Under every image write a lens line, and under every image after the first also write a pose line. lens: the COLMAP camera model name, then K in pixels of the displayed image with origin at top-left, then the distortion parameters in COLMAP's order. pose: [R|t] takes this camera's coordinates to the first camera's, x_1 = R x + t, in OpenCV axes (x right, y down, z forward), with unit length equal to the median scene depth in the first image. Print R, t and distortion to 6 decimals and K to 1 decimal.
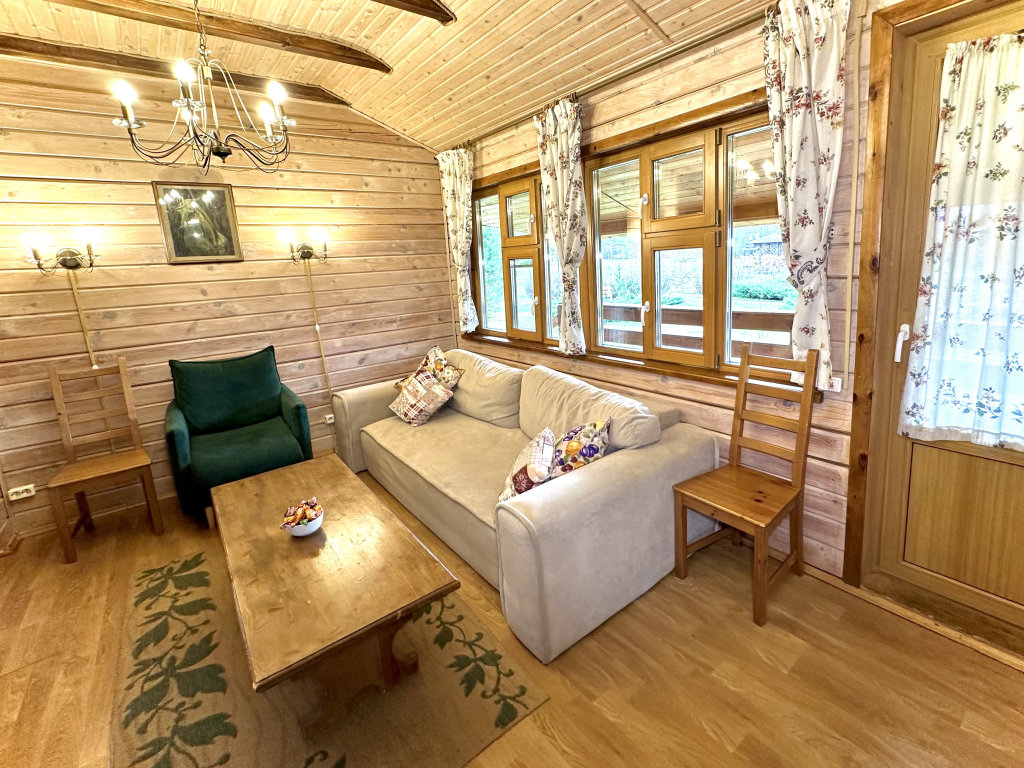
lens RADIAL K [[499.7, 0, 513.2], [0, 499.7, 342.5], [0, 0, 1]] dist [0.001118, 0.000585]
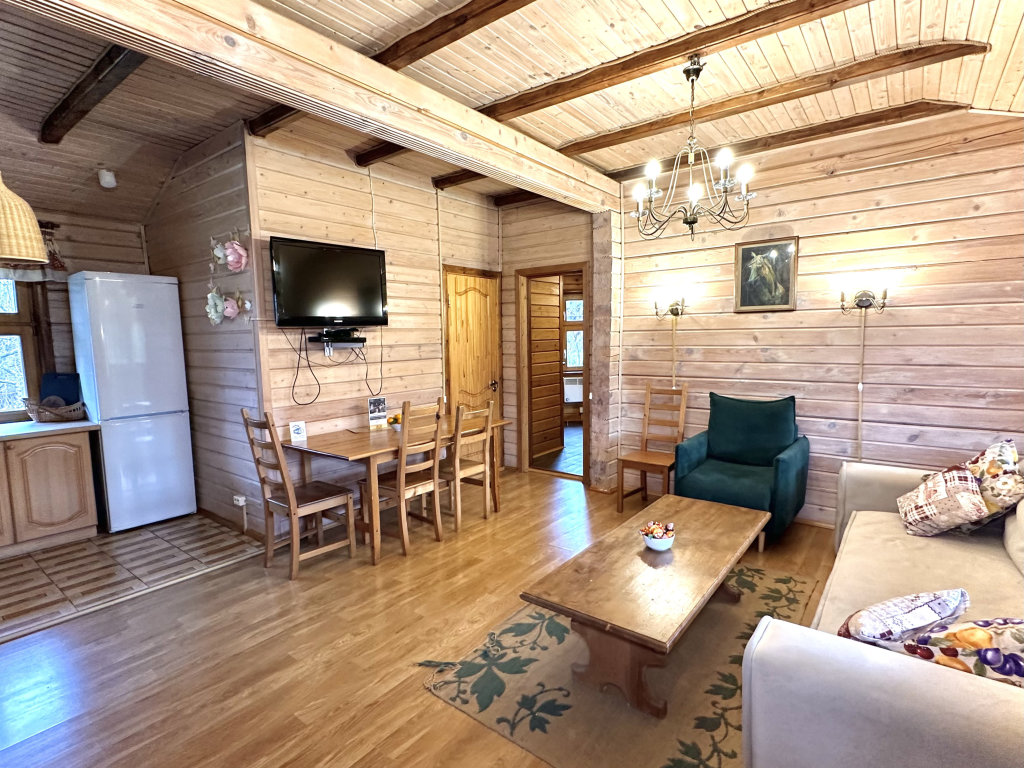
lens RADIAL K [[514.6, 0, 512.0], [0, 514.6, 384.0], [0, 0, 1]] dist [-0.000981, 0.000138]
pose [[0.225145, 0.142306, -0.963877, 0.368286], [-0.157056, 0.981640, 0.108243, -0.039625], [0.961584, 0.127013, 0.243361, 0.215364]]
